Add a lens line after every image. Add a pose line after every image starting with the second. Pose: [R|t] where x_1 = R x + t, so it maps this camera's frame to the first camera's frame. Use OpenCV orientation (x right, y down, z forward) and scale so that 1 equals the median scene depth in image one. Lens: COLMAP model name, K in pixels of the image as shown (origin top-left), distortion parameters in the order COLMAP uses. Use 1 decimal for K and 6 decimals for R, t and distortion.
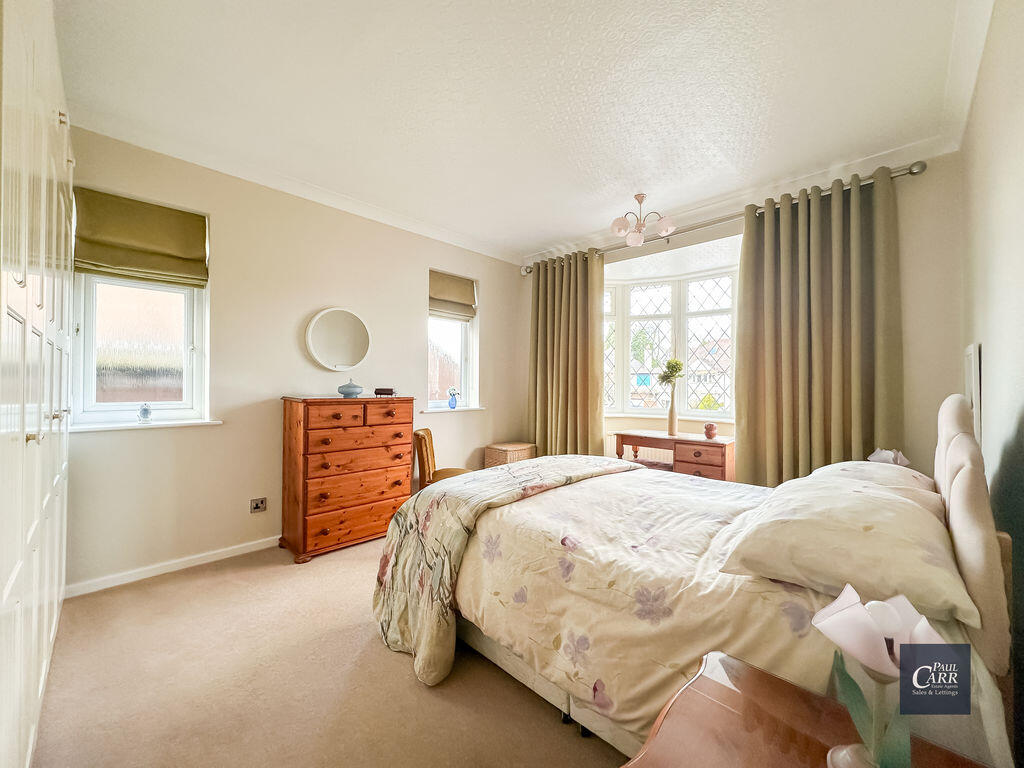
lens RADIAL K [[408.5, 0, 512.7], [0, 408.5, 380.7], [0, 0, 1]] dist [-0.003722, 0.001125]
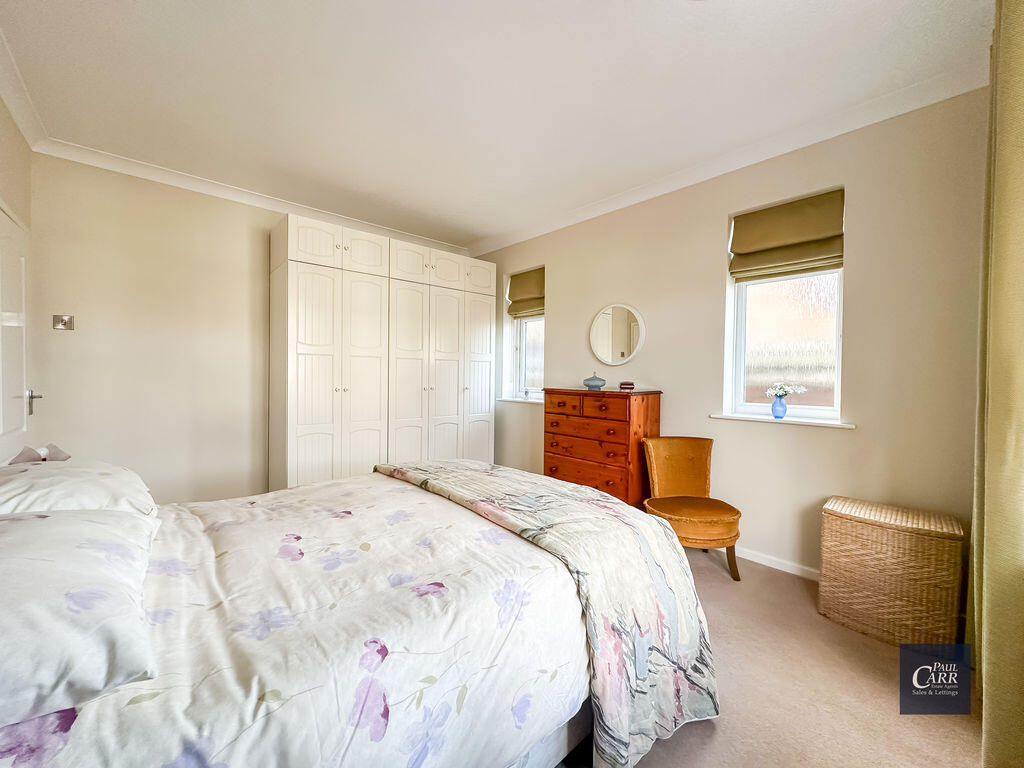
lens RADIAL K [[408.5, 0, 515.9], [0, 408.5, 383.1], [0, 0, 1]] dist [-0.003722, 0.001125]
pose [[-0.061754, 0.007608, -0.998062, 0.553321], [-0.011512, 0.999899, 0.008335, 0.014129], [0.998025, 0.012004, -0.061661, 0.707924]]
